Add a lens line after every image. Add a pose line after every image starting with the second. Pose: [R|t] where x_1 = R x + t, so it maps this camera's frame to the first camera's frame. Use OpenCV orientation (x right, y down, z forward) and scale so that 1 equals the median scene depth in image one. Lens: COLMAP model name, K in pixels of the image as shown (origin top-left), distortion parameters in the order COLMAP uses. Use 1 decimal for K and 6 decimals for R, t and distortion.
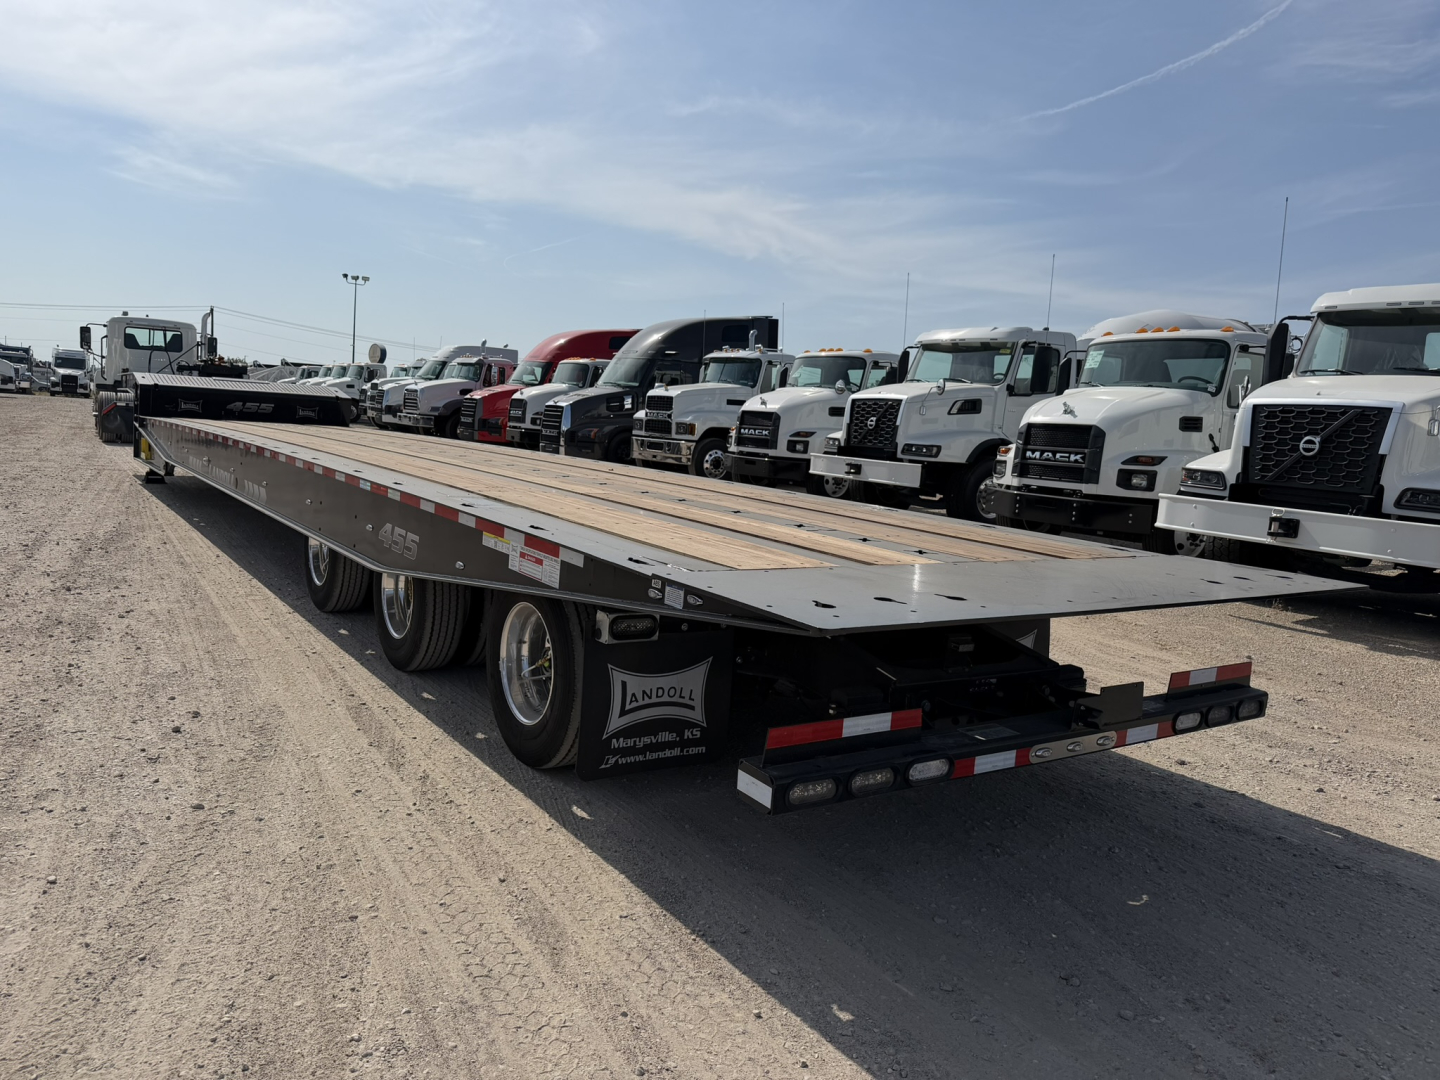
lens RADIAL K [[1027.6, 0, 740.6], [0, 1027.6, 560.8], [0, 0, 1]] dist [0.044208, -0.066893]
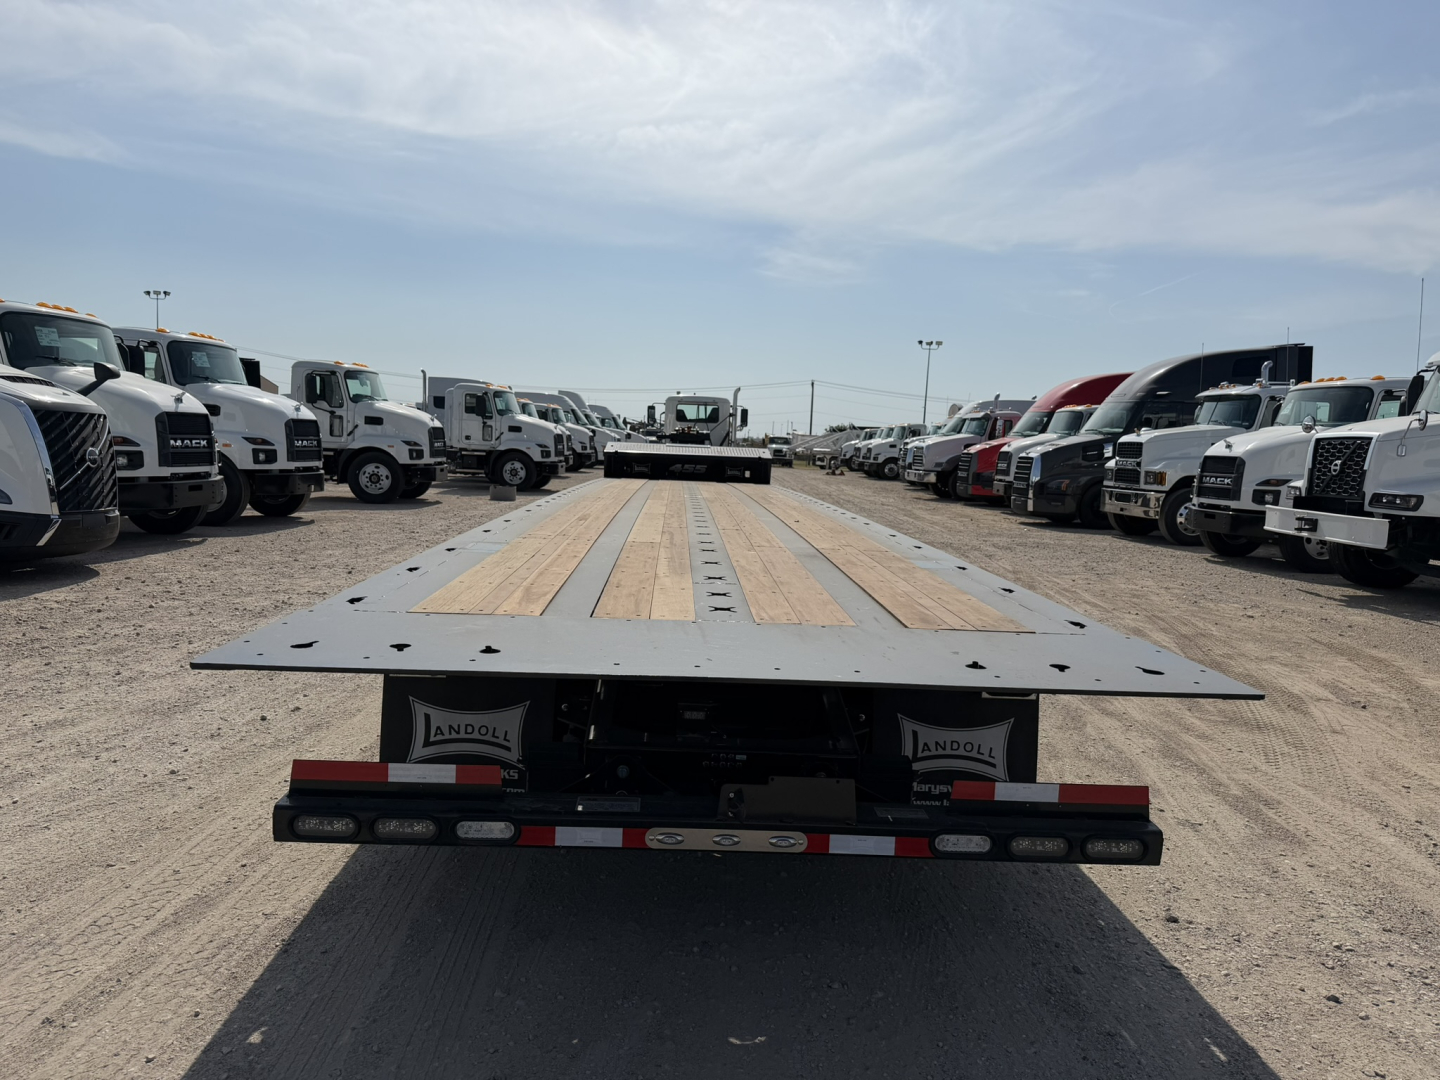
lens RADIAL K [[1027.6, 0, 711.4], [0, 1027.6, 575.8], [0, 0, 1]] dist [0.044208, -0.066893]
pose [[0.831850, 0.033374, -0.553996, 0.107787], [-0.054470, 0.998281, -0.021650, -0.003028], [0.552321, 0.048185, 0.832238, 0.037203]]
